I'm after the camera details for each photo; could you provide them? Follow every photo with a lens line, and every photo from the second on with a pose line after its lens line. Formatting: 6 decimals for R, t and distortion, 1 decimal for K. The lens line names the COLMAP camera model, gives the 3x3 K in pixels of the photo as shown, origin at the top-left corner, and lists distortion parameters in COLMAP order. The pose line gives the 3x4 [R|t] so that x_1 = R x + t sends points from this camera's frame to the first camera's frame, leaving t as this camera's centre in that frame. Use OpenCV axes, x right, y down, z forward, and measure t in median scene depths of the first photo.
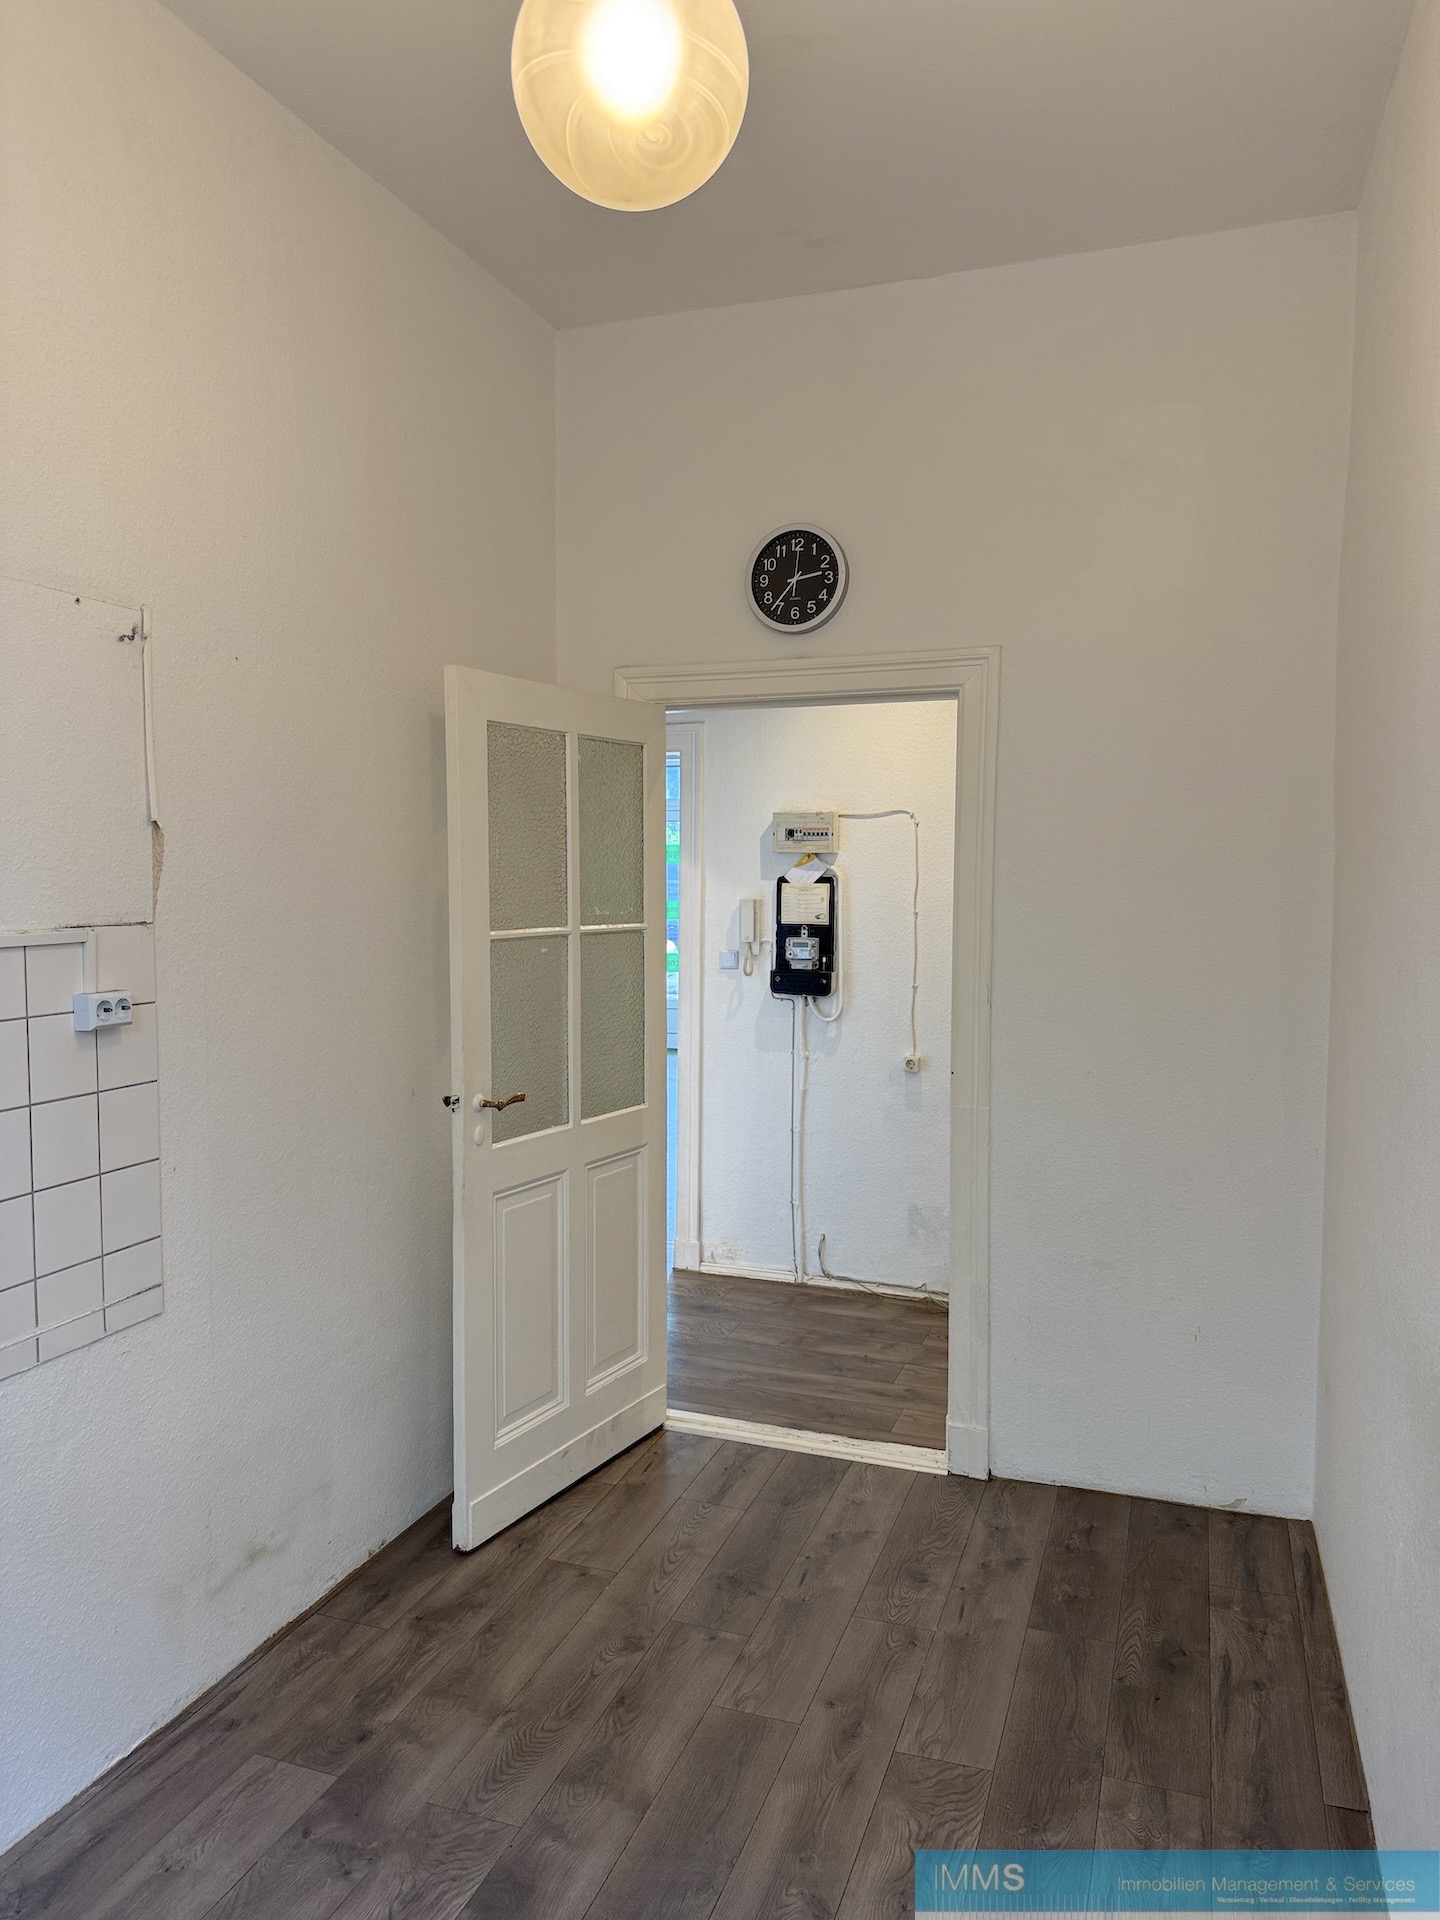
lens RADIAL K [[1335.3, 0, 722.7], [0, 1335.3, 954.6], [0, 0, 1]] dist [0.134735, -0.258619]
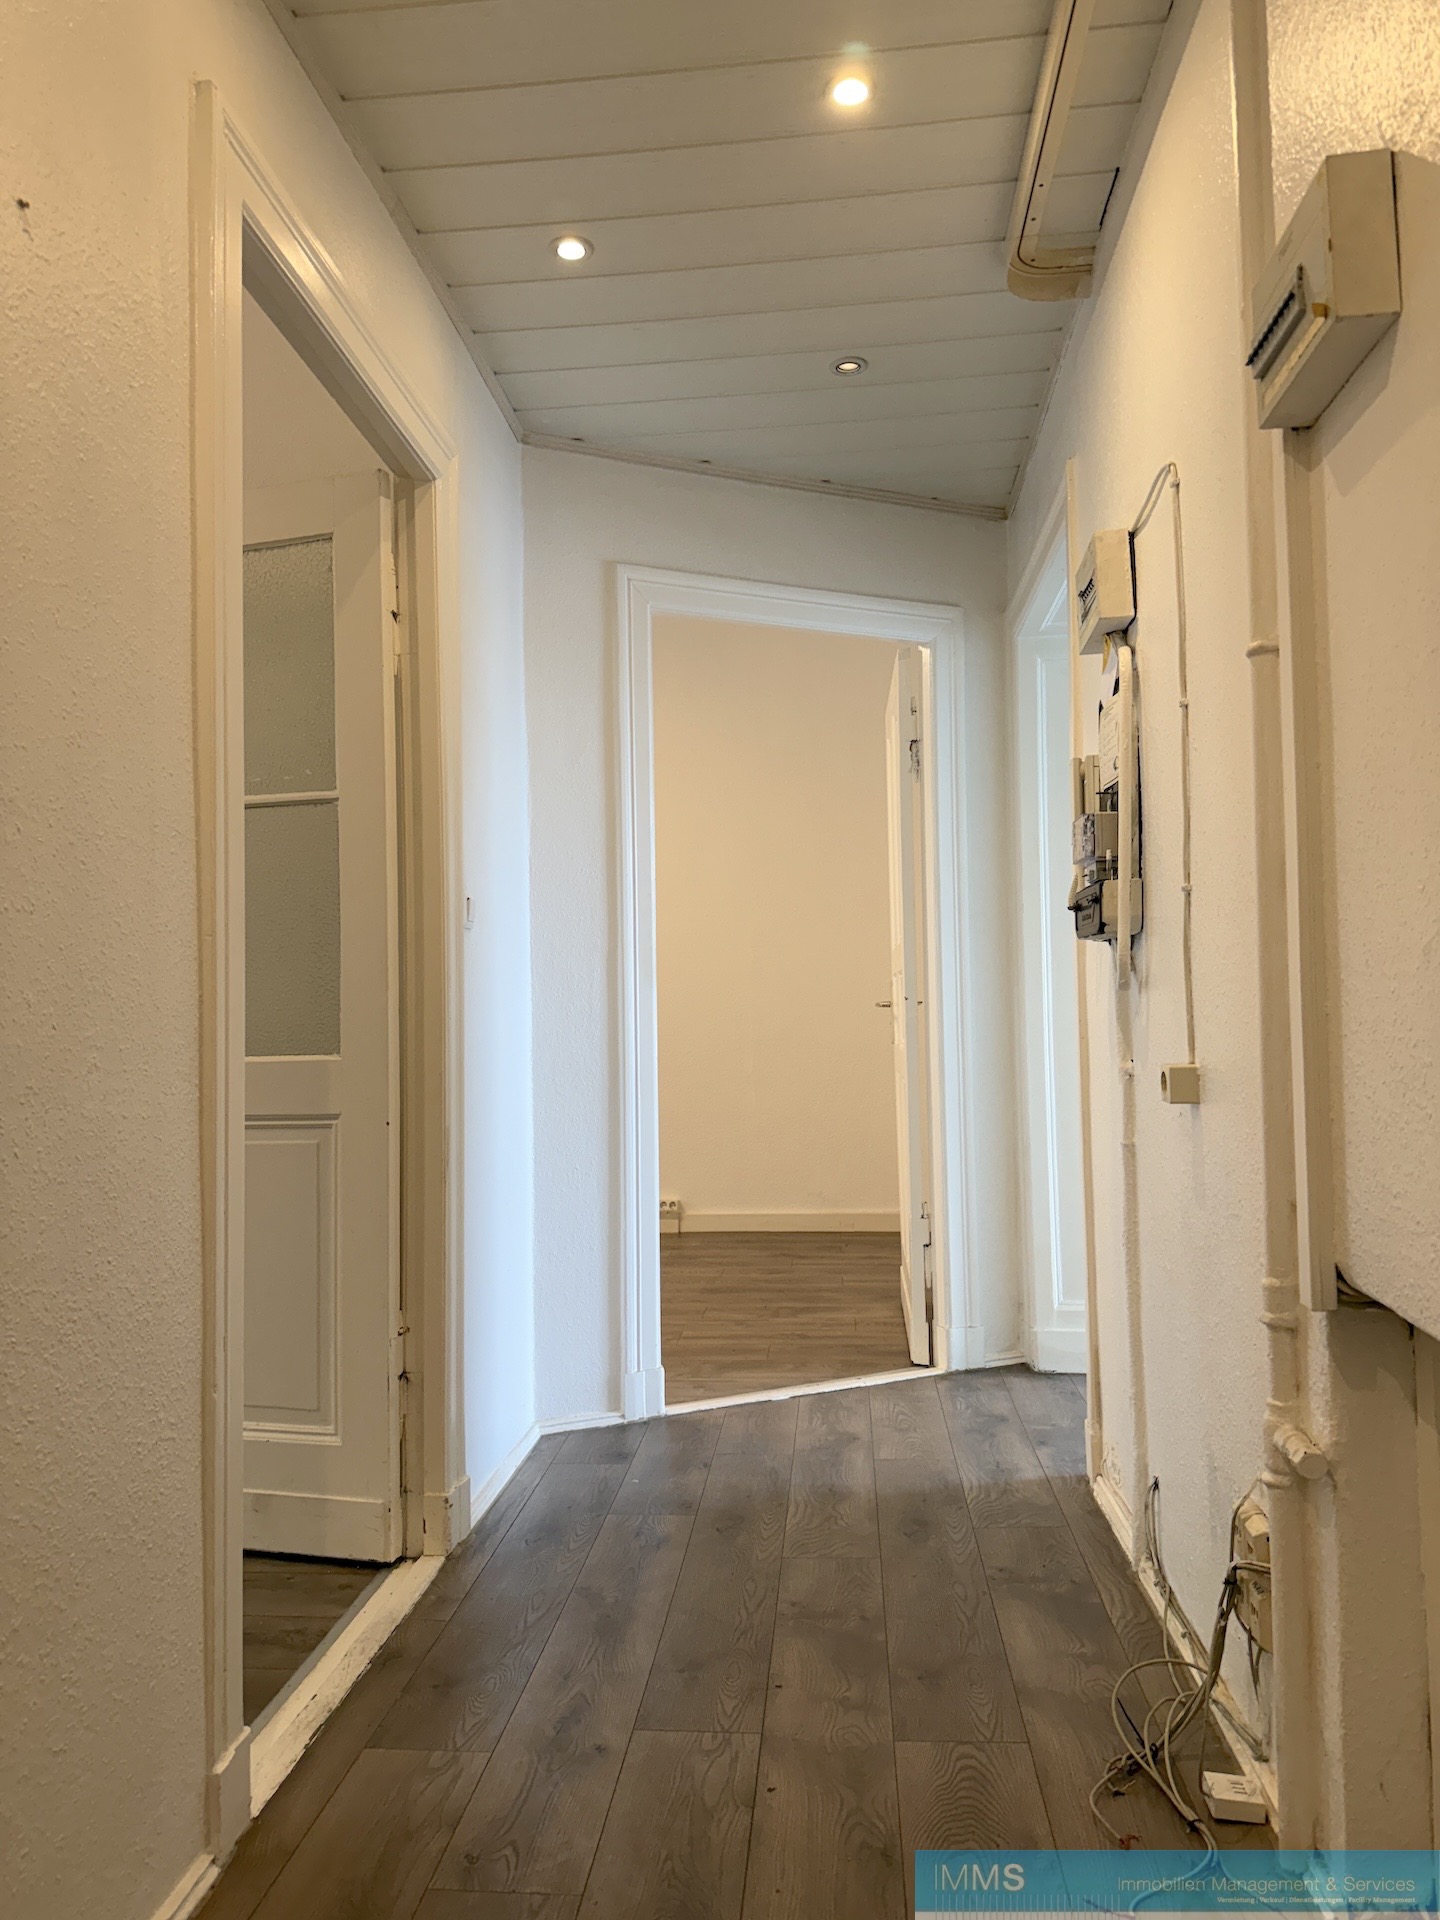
lens RADIAL K [[1335.3, 0, 722.7], [0, 1335.3, 954.6], [0, 0, 1]] dist [0.134735, -0.258619]
pose [[0.259429, -0.058370, -0.963997, 0.548480], [-0.042426, 0.996519, -0.071757, 0.086316], [0.964830, 0.059514, 0.256049, 0.844769]]
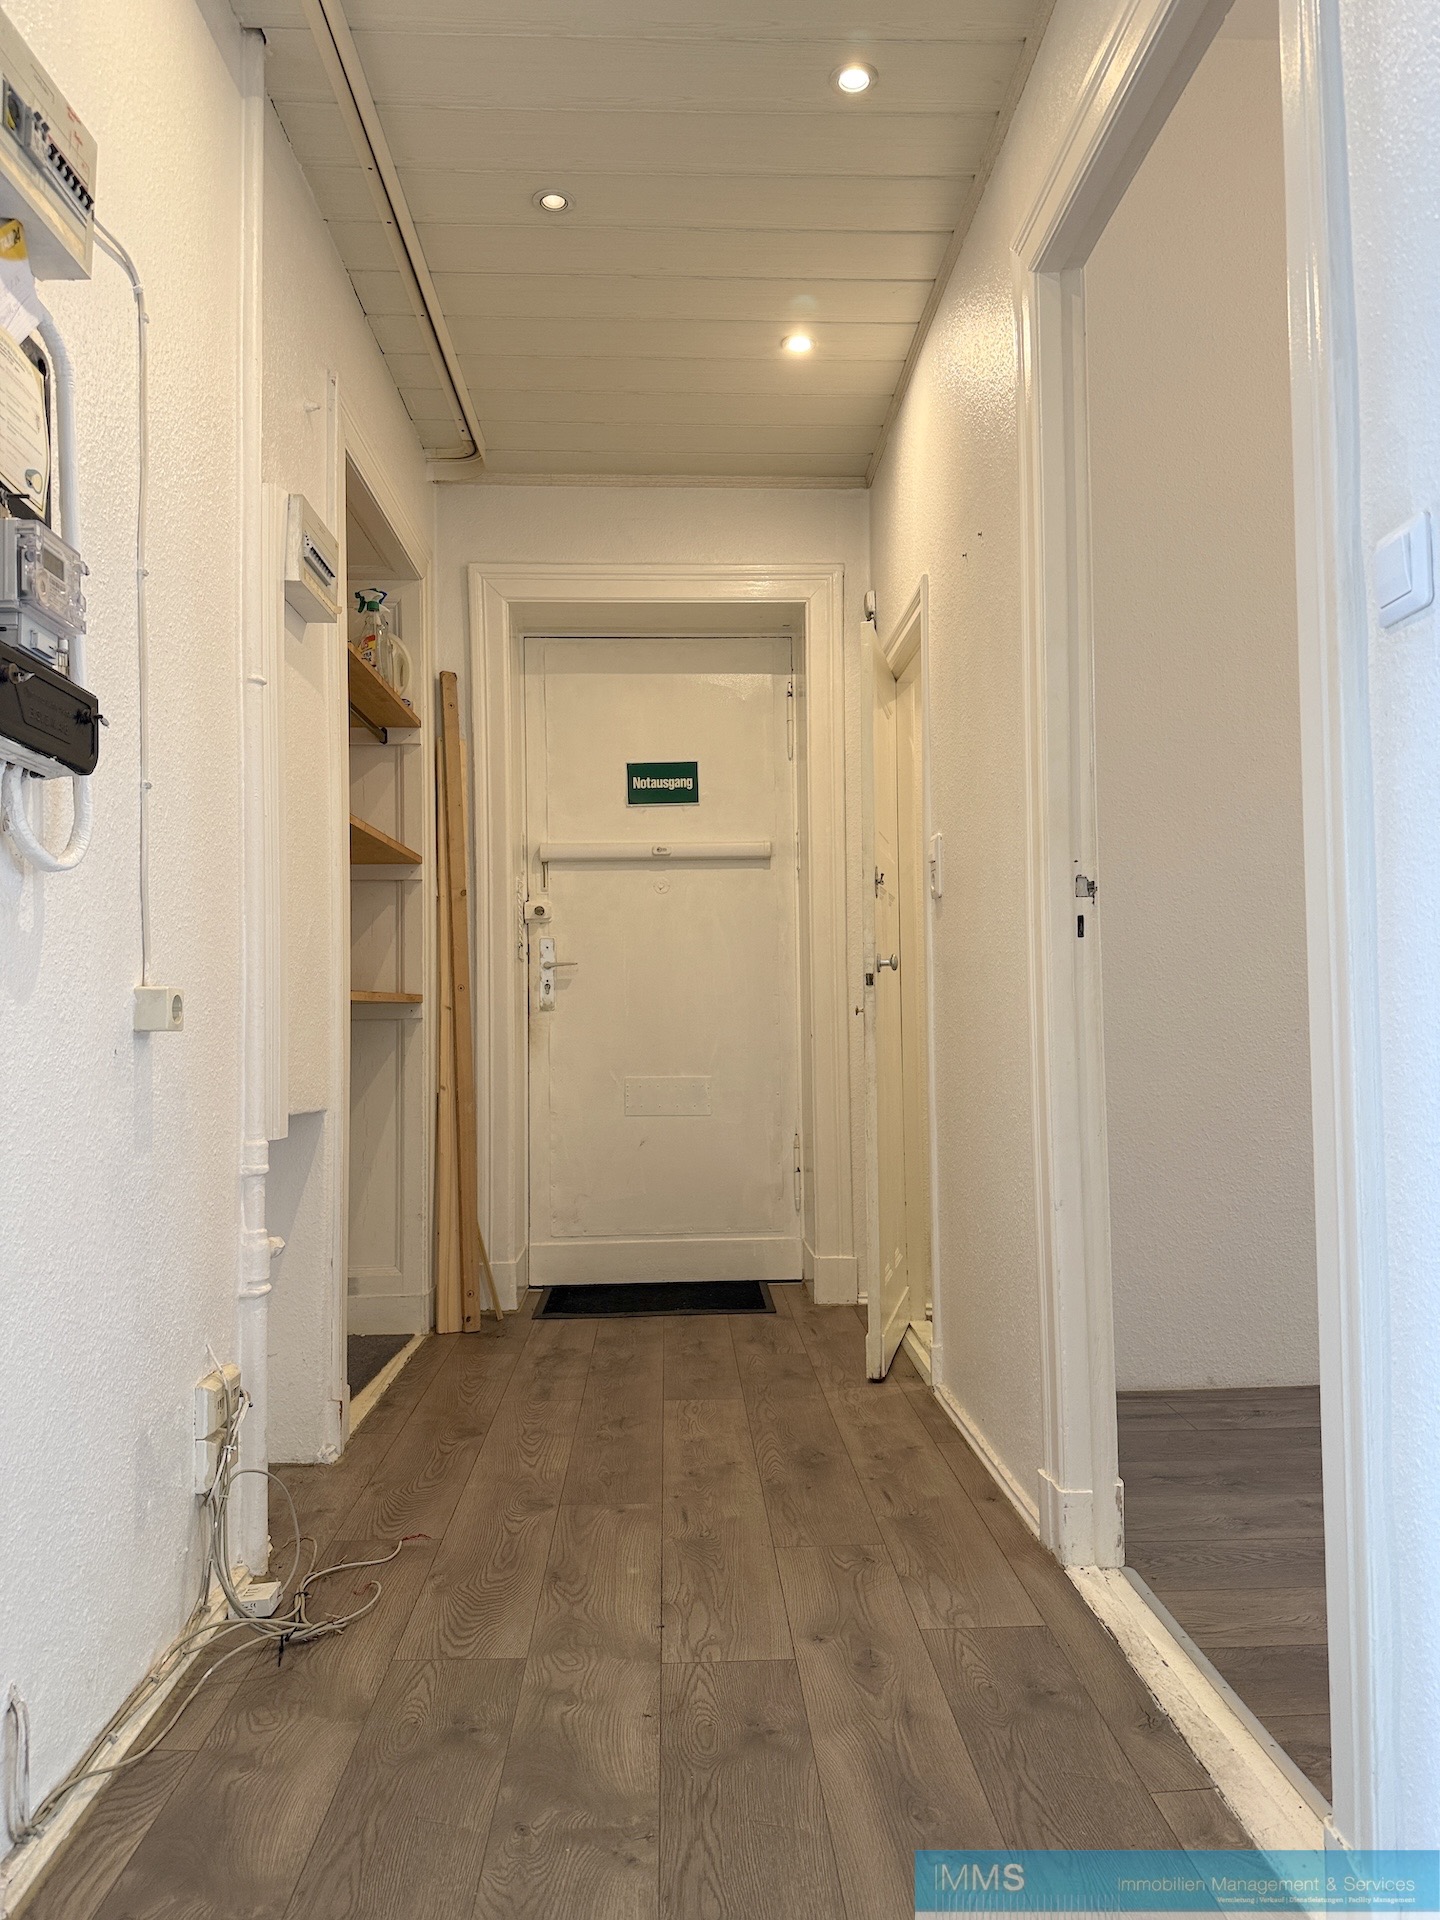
lens RADIAL K [[1335.3, 0, 722.7], [0, 1335.3, 954.6], [0, 0, 1]] dist [0.134735, -0.258619]
pose [[-0.379863, 0.032720, 0.924464, -0.256609], [0.070391, 0.997499, -0.006381, 0.088676], [-0.922361, 0.062650, -0.381217, 1.102890]]
